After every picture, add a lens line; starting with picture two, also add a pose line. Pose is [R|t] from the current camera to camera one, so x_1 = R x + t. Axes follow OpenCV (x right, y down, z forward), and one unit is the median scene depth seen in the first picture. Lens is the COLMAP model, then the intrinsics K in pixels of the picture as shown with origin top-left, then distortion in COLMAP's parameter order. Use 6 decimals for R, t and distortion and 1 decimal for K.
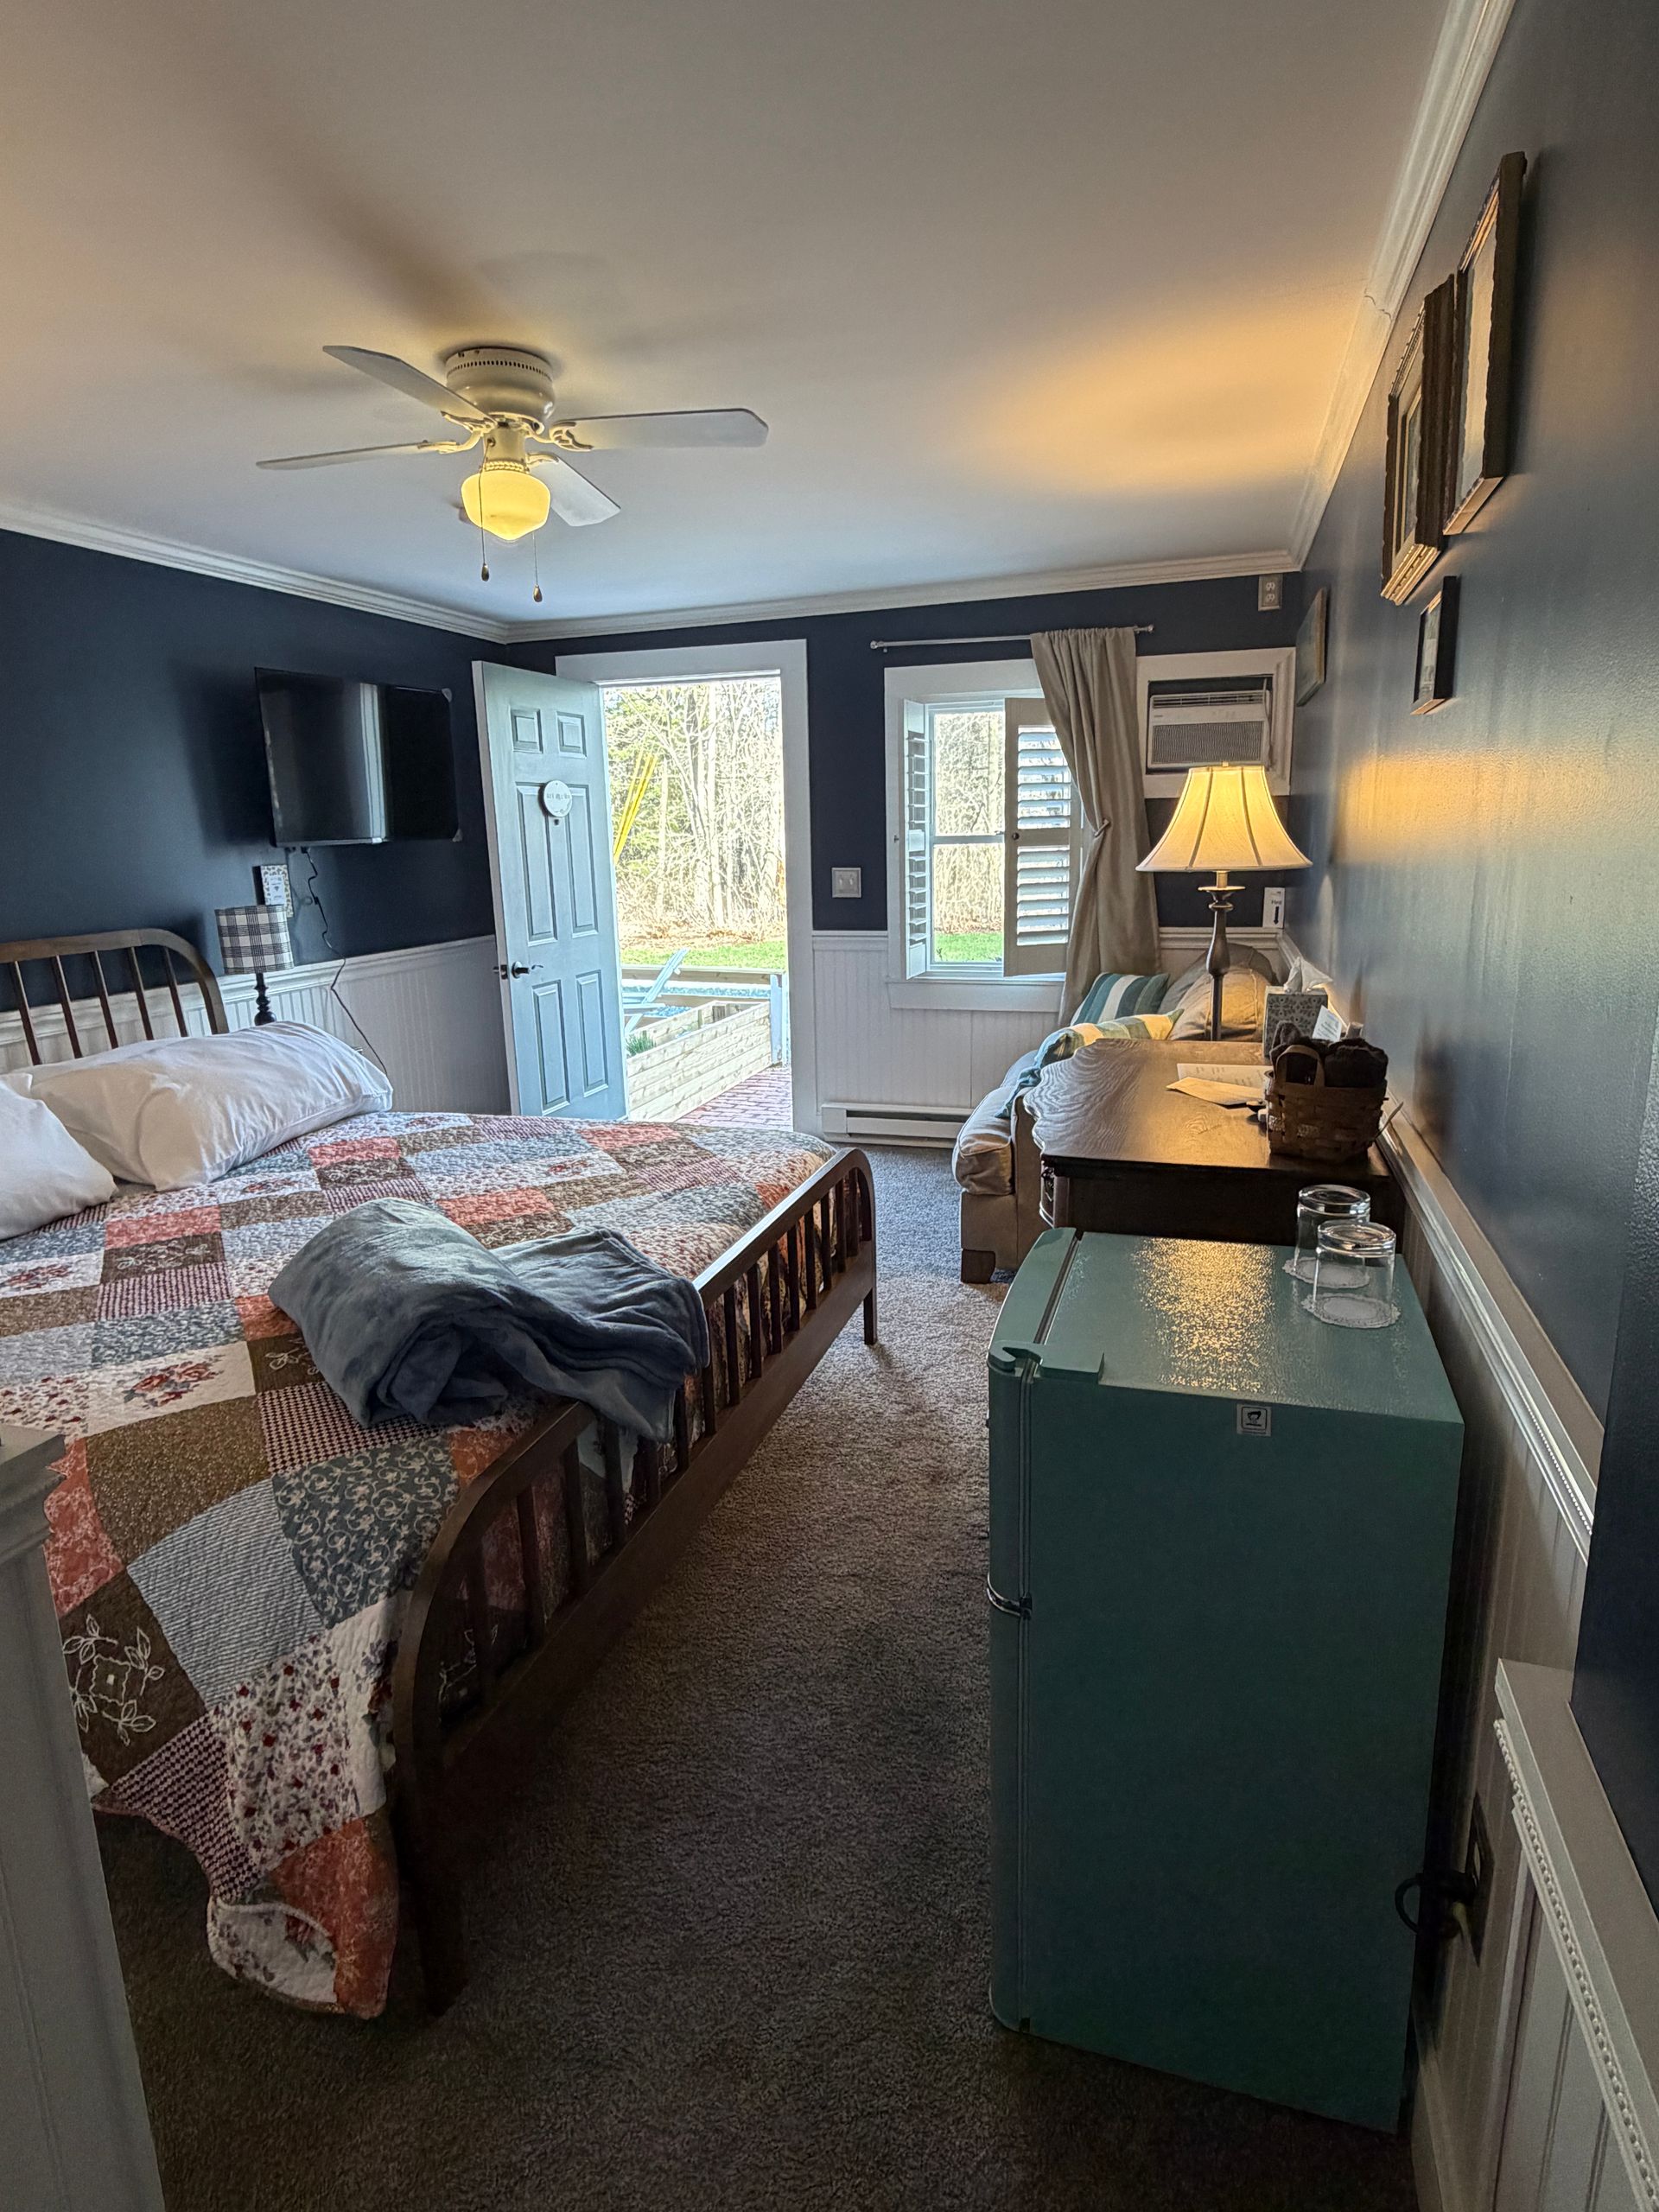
lens RADIAL K [[1175.0, 0, 830.9], [0, 1175.0, 1101.1], [0, 0, 1]] dist [-0.002057, -0.000954]
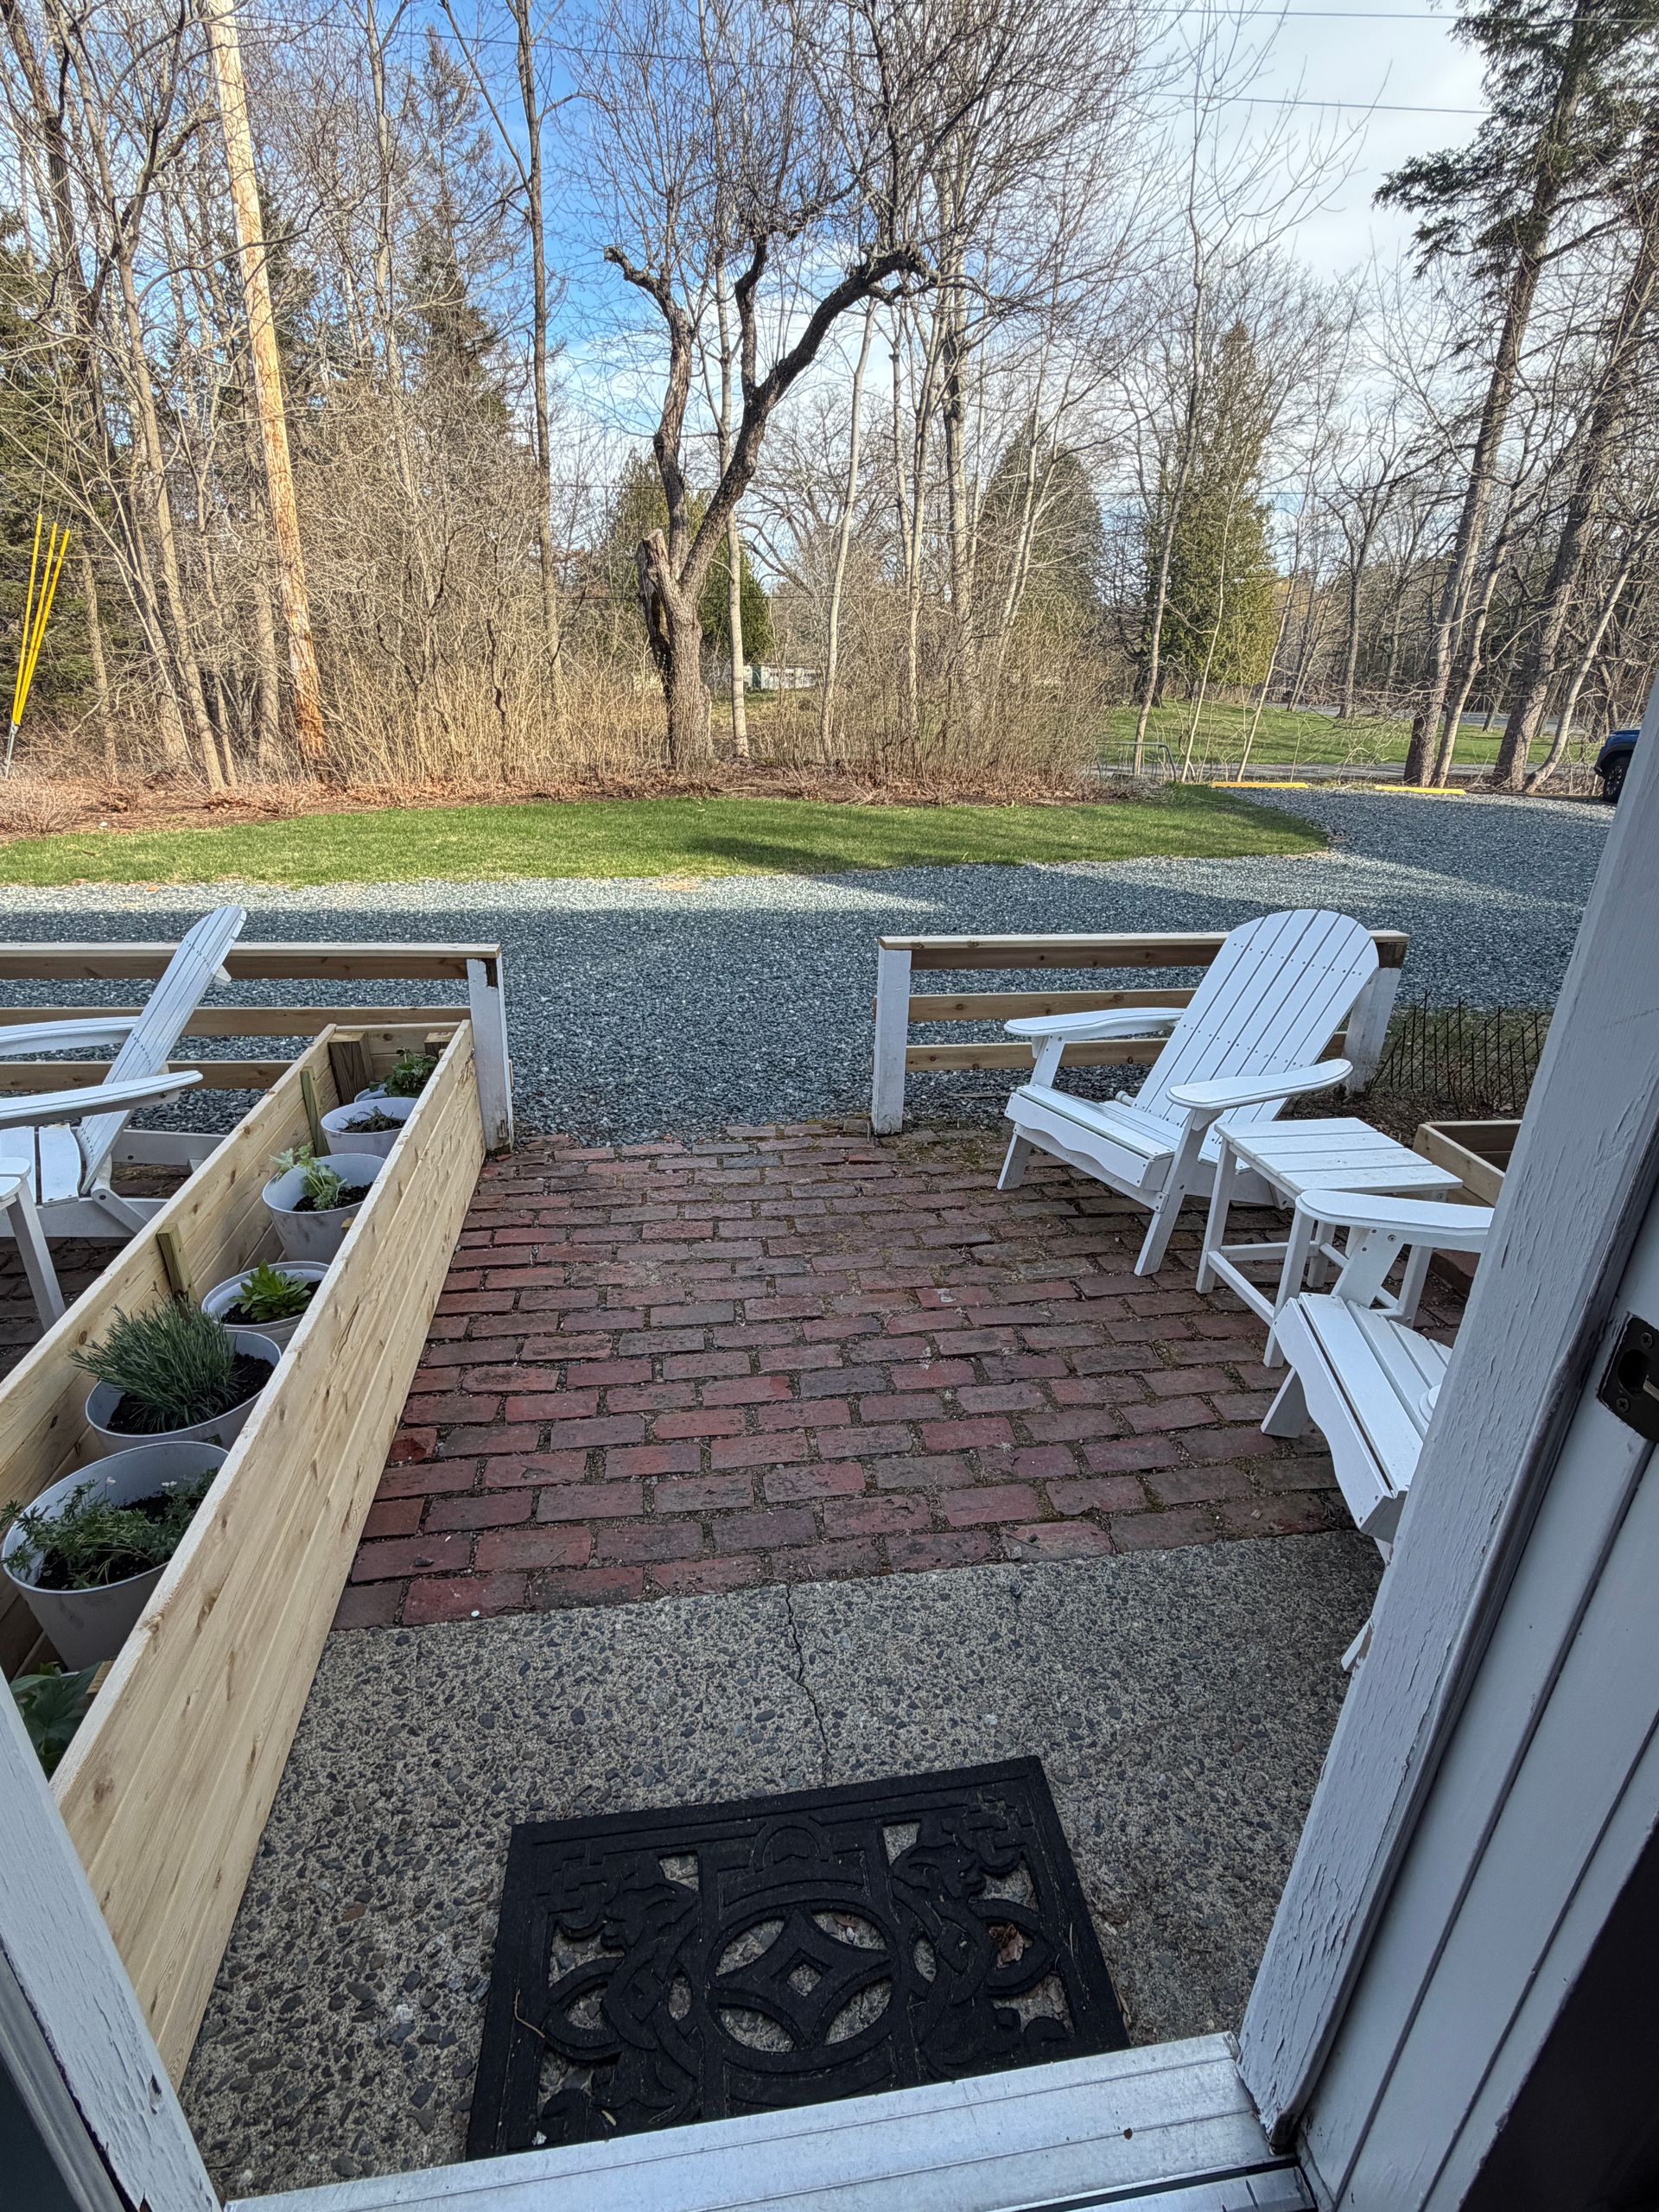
lens RADIAL K [[1020.5, 0, 823.9], [0, 1020.5, 1101.9], [0, 0, 1]] dist [0.001410, 0.000065]
pose [[0.903682, -0.131370, 0.407555, -0.040397], [0.062863, 0.982165, 0.177200, -0.049990], [-0.423565, -0.134513, 0.895823, 0.263067]]
